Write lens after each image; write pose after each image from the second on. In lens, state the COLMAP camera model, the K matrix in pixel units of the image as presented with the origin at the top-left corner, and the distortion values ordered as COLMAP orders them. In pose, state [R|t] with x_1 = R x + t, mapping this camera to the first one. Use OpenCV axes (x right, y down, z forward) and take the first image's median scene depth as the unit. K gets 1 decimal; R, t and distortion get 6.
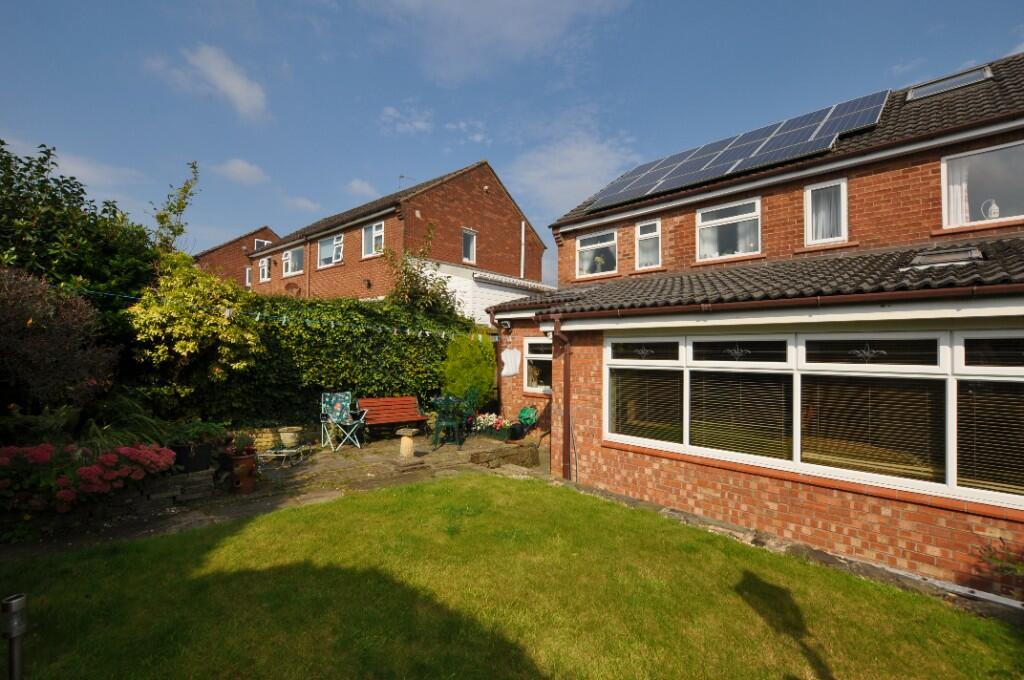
lens RADIAL K [[451.4, 0, 507.8], [0, 451.4, 342.4], [0, 0, 1]] dist [-0.028342, 0.002837]
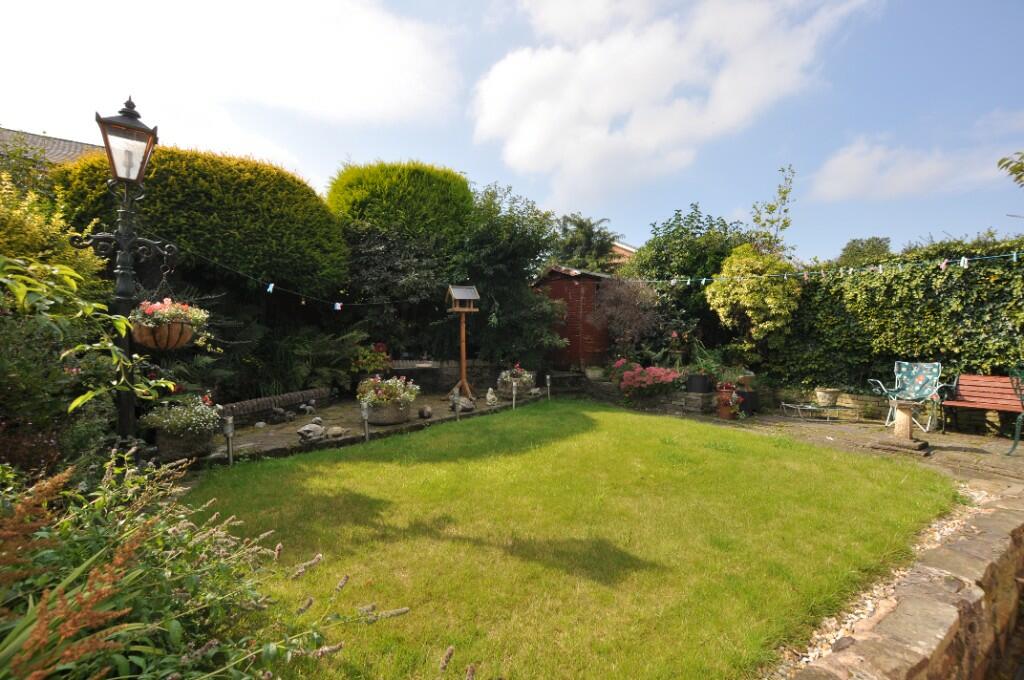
lens RADIAL K [[451.4, 0, 510.4], [0, 451.4, 342.7], [0, 0, 1]] dist [-0.028342, 0.002837]
pose [[-0.095185, -0.002622, -0.995456, 0.502481], [0.011746, 0.999924, -0.003757, 0.071958], [0.995390, -0.012051, -0.095147, 0.345787]]
